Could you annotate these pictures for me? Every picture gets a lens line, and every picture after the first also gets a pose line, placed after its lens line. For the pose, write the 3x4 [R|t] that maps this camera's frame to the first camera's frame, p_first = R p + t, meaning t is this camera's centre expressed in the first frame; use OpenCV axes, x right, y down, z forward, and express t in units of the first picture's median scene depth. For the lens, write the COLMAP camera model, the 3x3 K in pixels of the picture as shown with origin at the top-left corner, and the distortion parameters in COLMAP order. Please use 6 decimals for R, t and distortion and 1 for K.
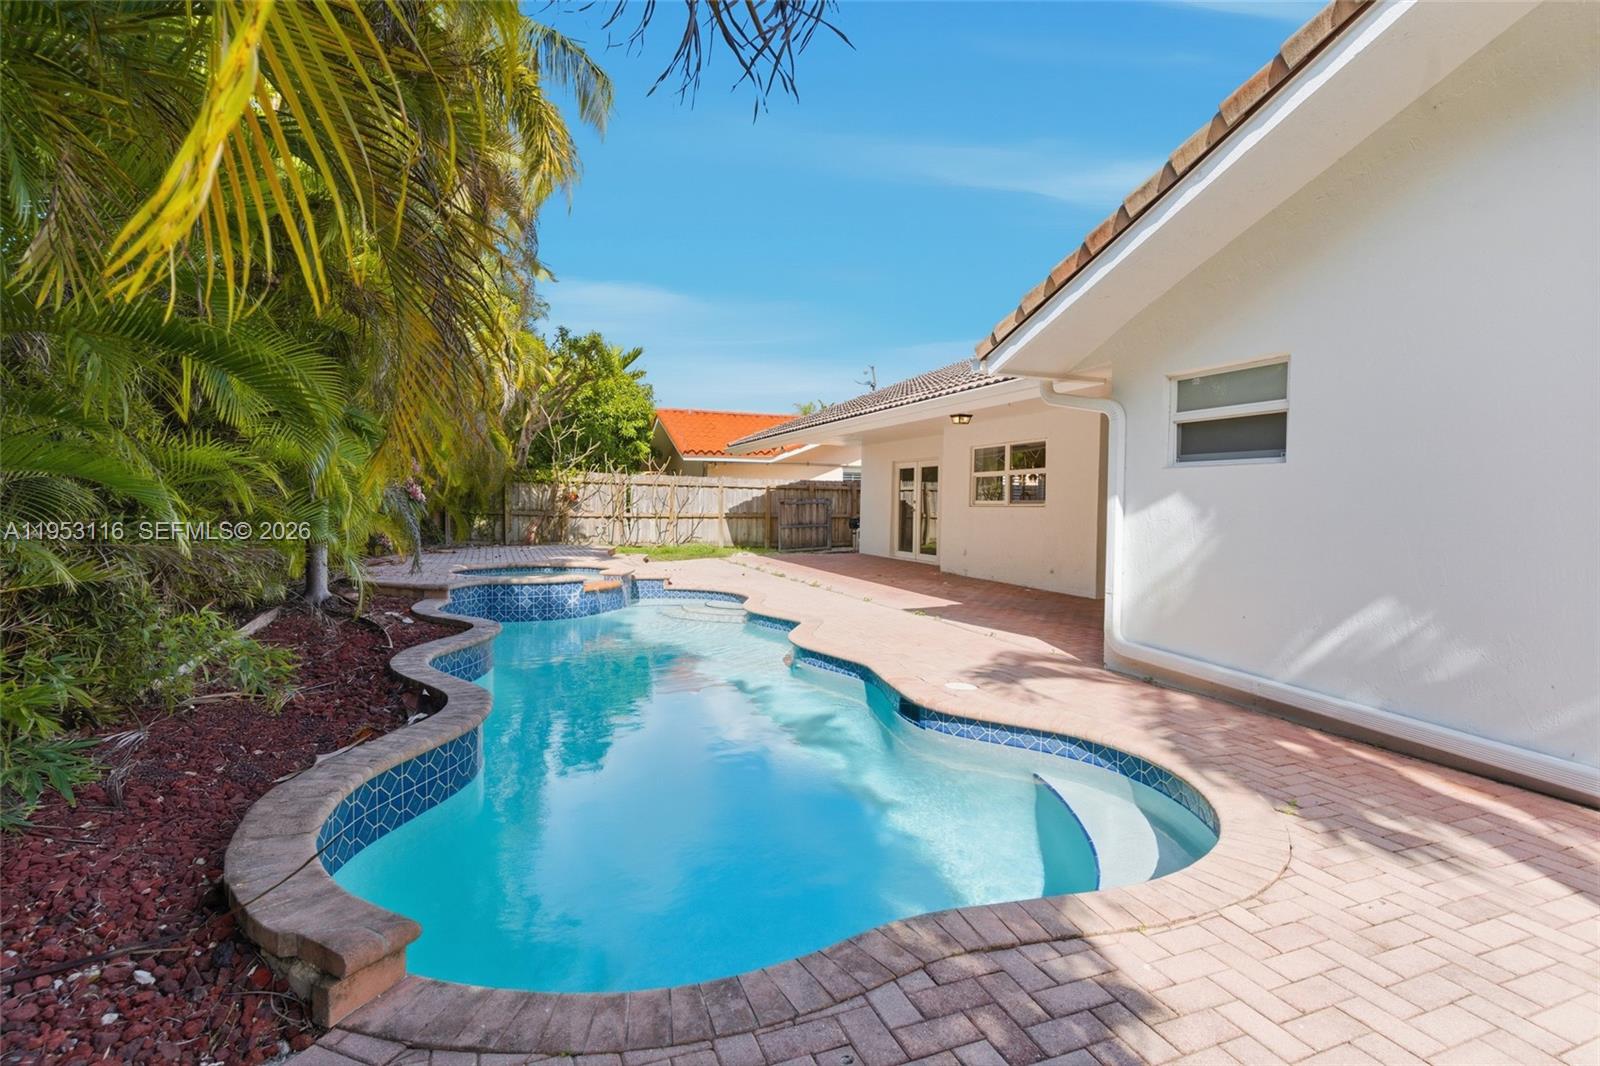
lens RADIAL K [[763.6, 0, 797.2], [0, 763.6, 528.3], [0, 0, 1]] dist [0.002667, -0.000737]
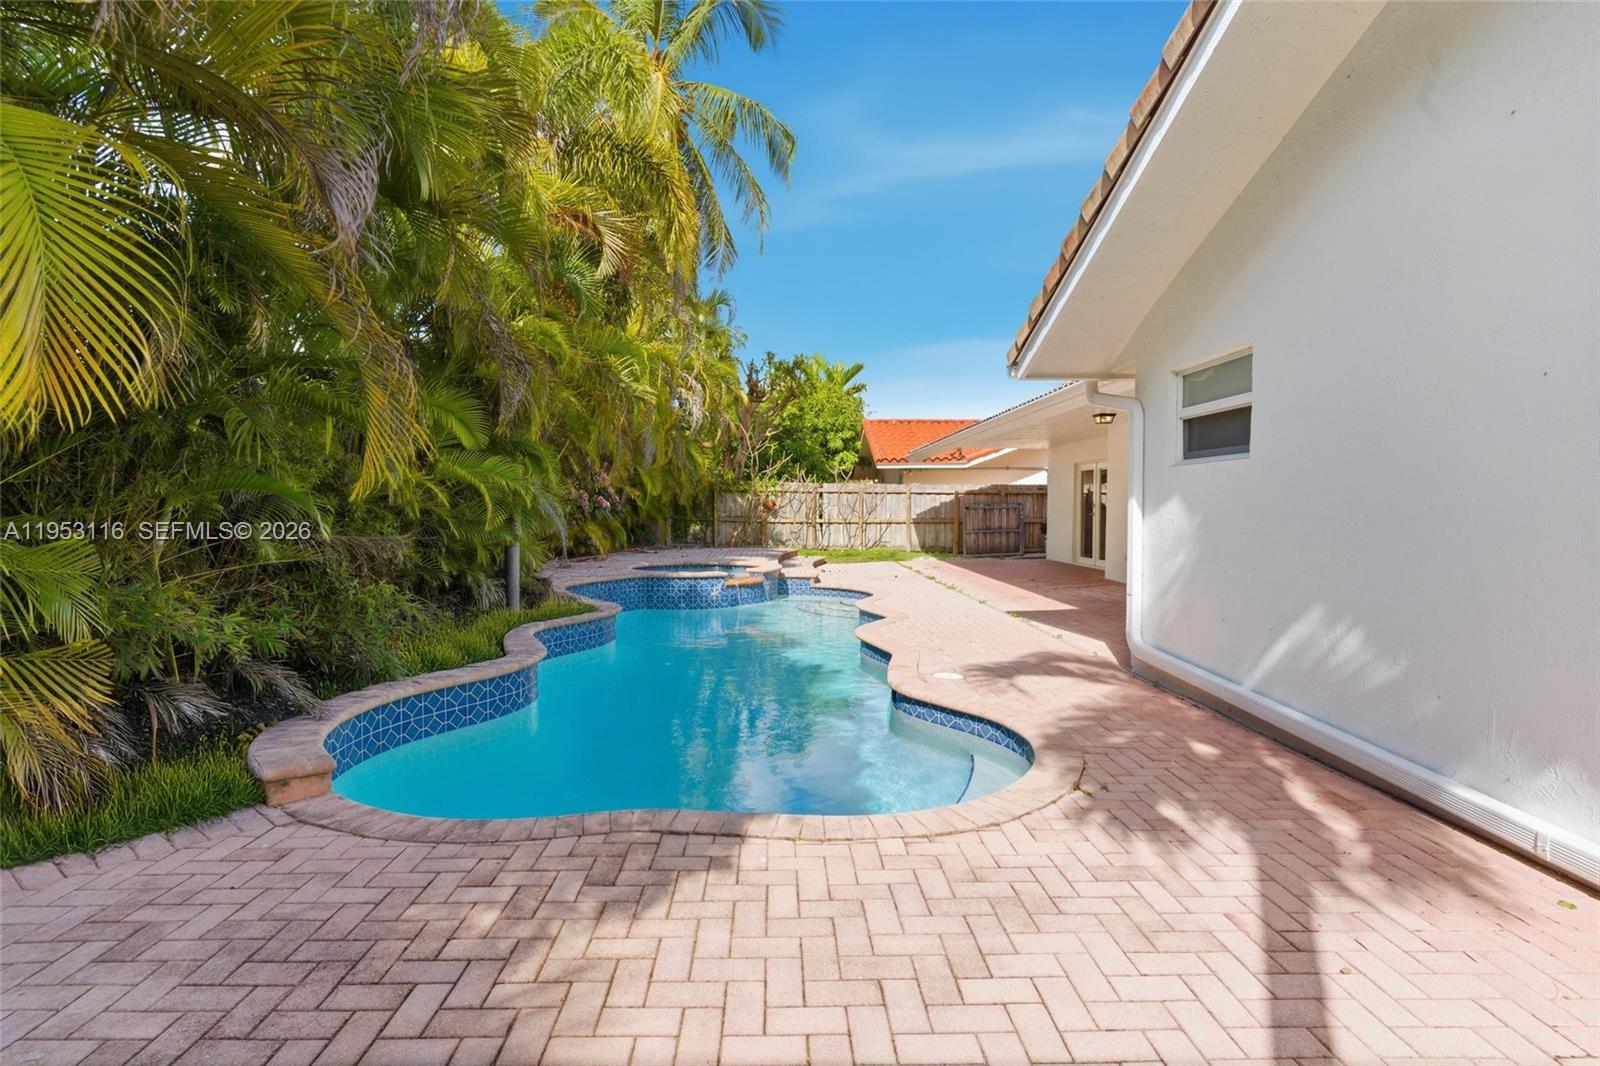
lens RADIAL K [[763.6, 0, 797.2], [0, 763.6, 528.3], [0, 0, 1]] dist [0.002667, -0.000737]
pose [[0.938409, -0.001341, -0.345525, 0.128177], [-0.001959, 0.999956, -0.009201, 0.003500], [0.345522, 0.009311, 0.938365, -0.026337]]
